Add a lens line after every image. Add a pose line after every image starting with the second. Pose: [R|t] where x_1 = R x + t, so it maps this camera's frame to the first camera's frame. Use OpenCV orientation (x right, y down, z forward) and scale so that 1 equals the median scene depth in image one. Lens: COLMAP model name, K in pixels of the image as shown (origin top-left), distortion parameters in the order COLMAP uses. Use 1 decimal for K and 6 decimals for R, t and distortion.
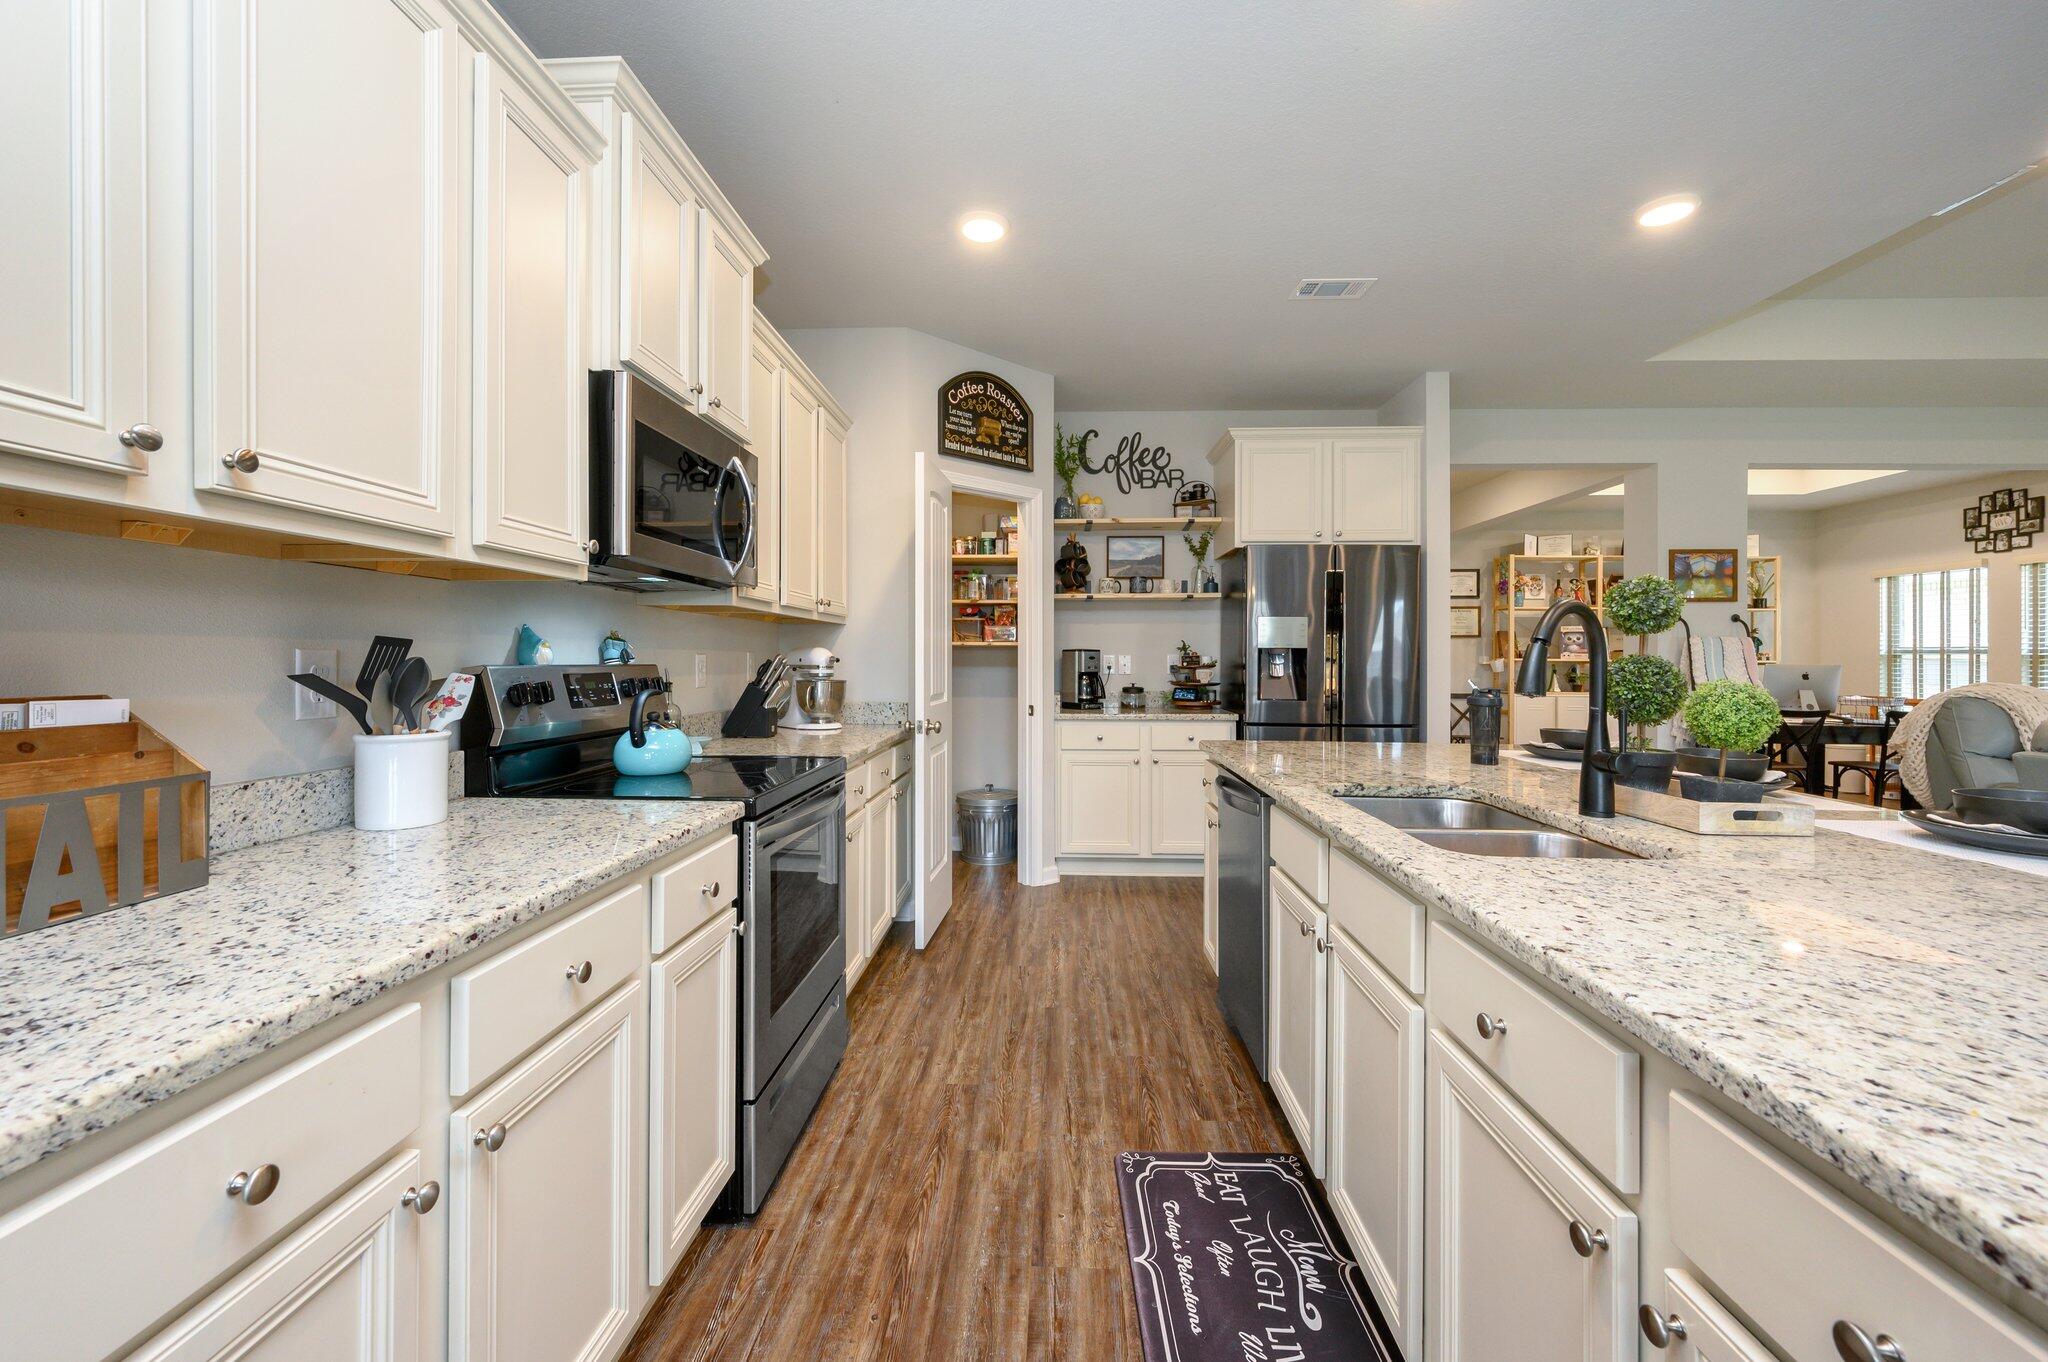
lens RADIAL K [[820.2, 0, 1028.2], [0, 820.2, 663.5], [0, 0, 1]] dist [0.000387, -0.000250]
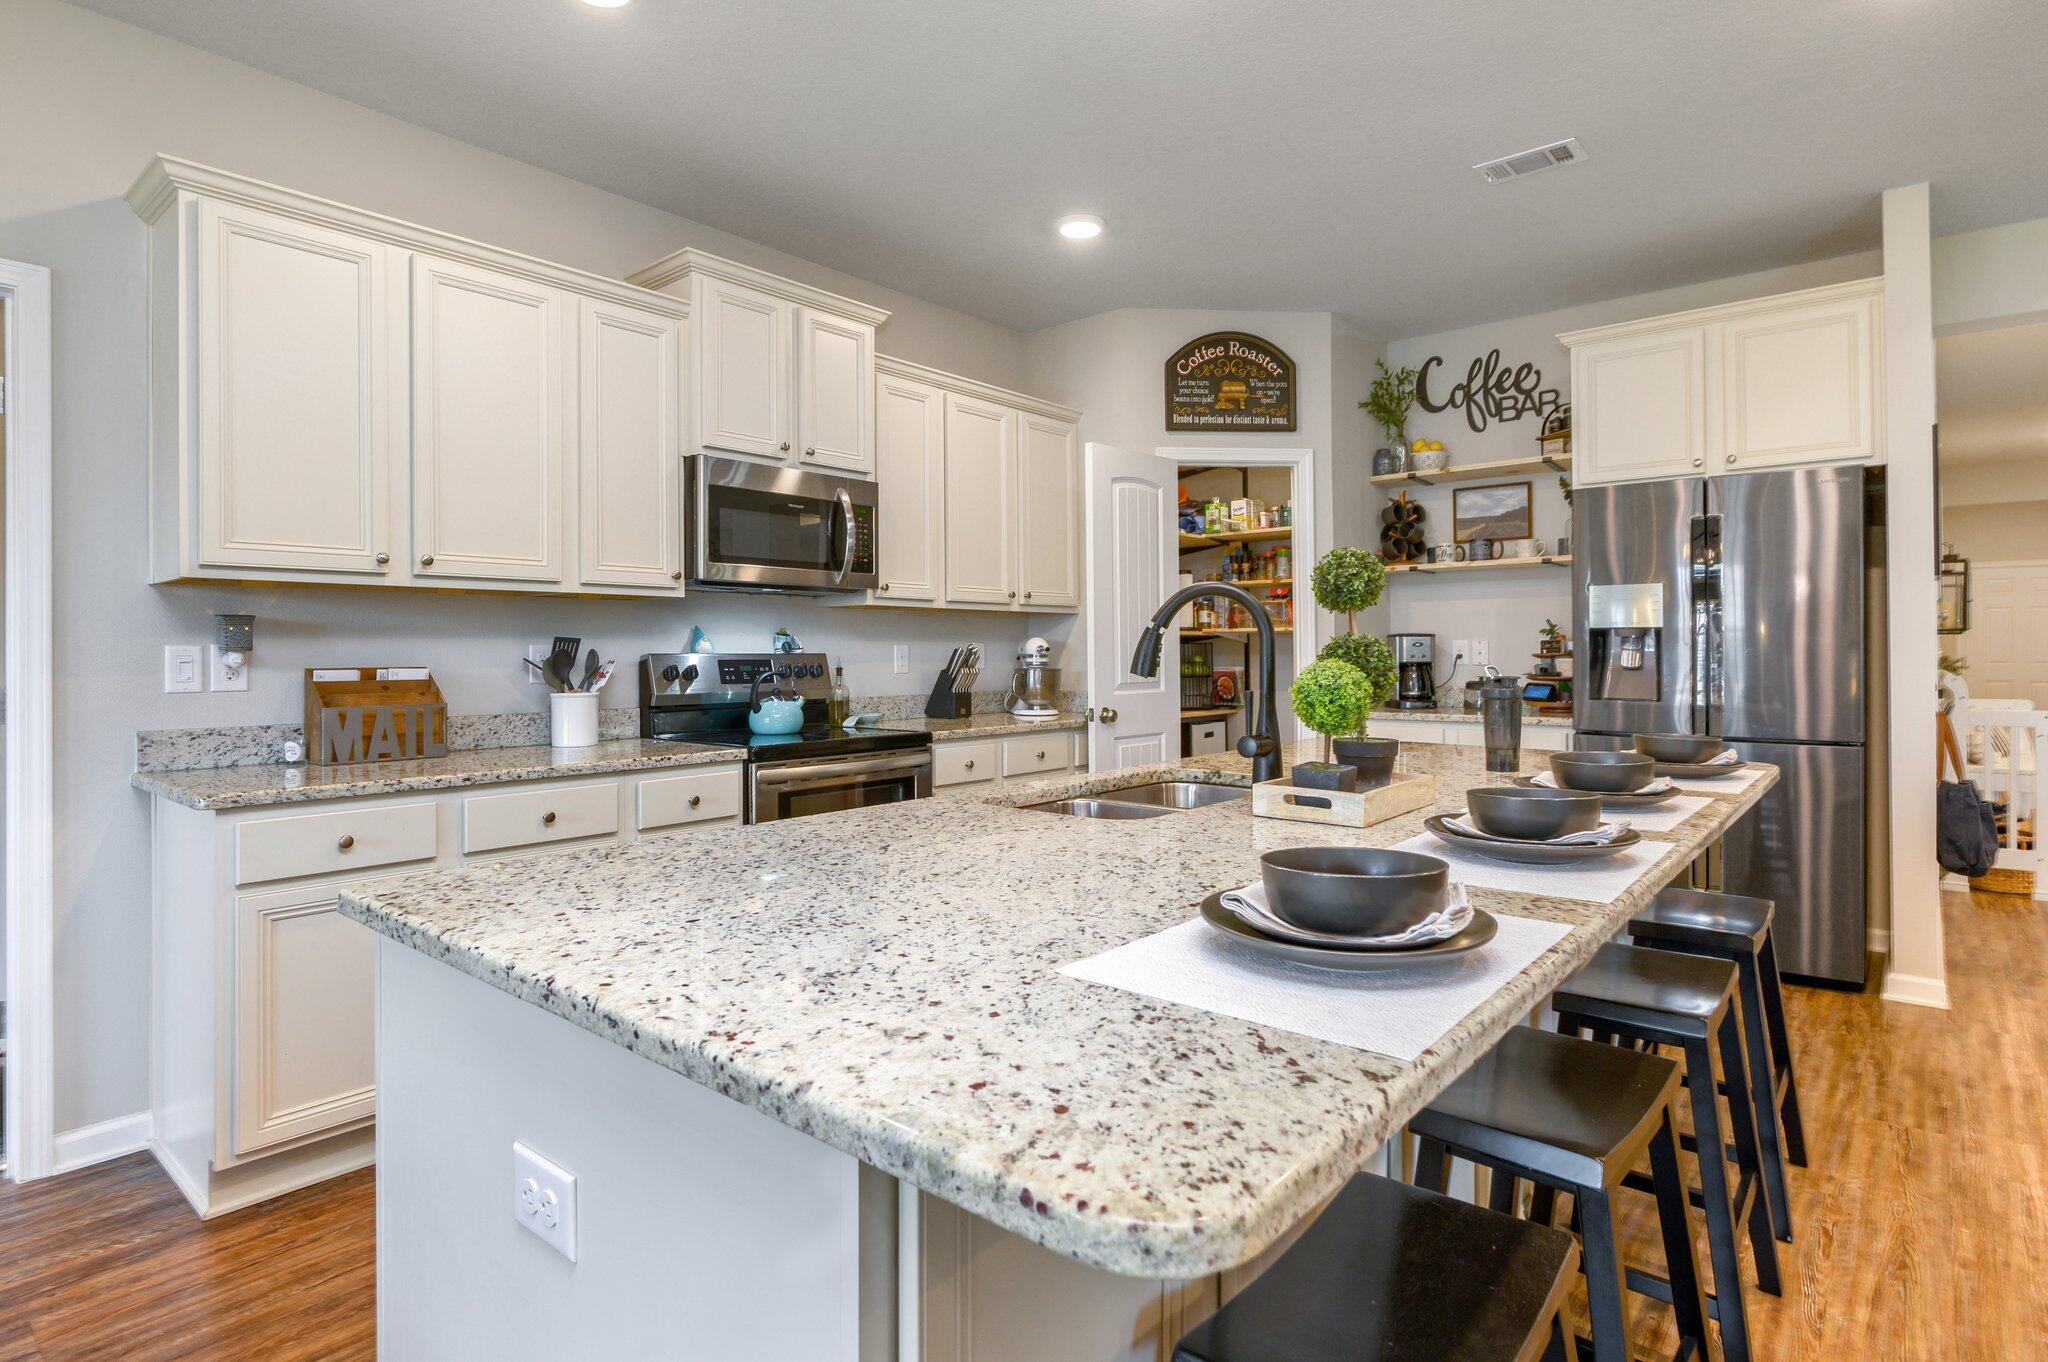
lens RADIAL K [[1061.8, 0, 1030.3], [0, 1061.8, 653.2], [0, 0, 1]] dist [-0.004977, -0.000131]
pose [[0.790603, -0.005846, -0.612301, 0.464438], [0.004284, 0.999983, -0.004016, 0.005125], [0.612314, 0.000552, 0.790614, -0.059495]]
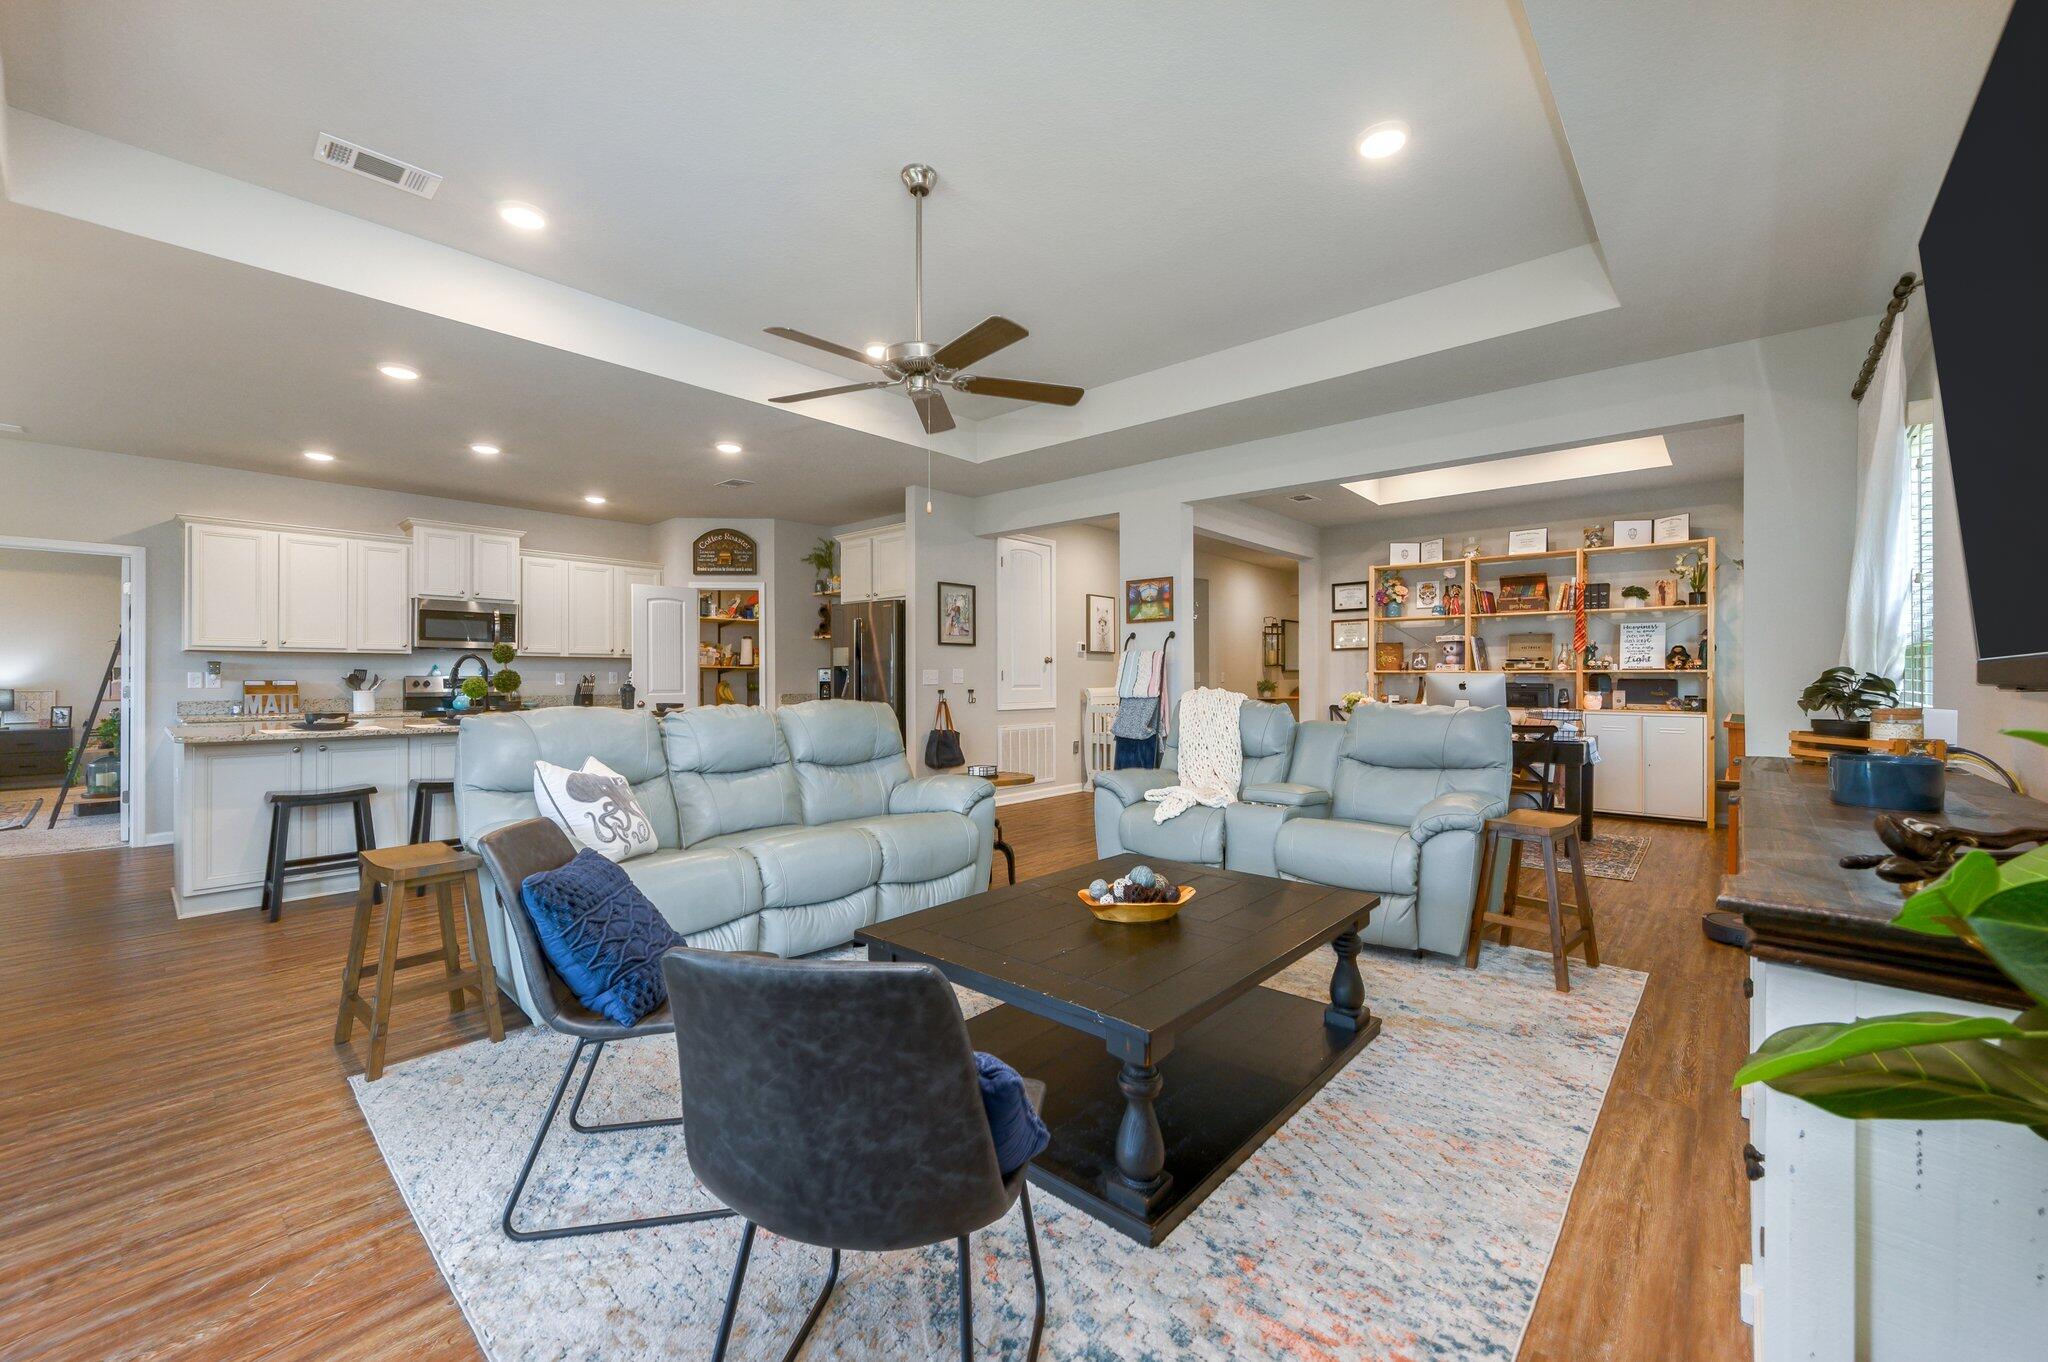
lens RADIAL K [[809.3, 0, 1025.8], [0, 809.3, 677.3], [0, 0, 1]] dist [-0.000456, -0.000101]
pose [[0.772569, -0.003935, -0.634918, 1.642800], [0.001291, 0.999988, -0.004626, 0.012926], [0.634929, 0.002754, 0.772565, -0.039064]]
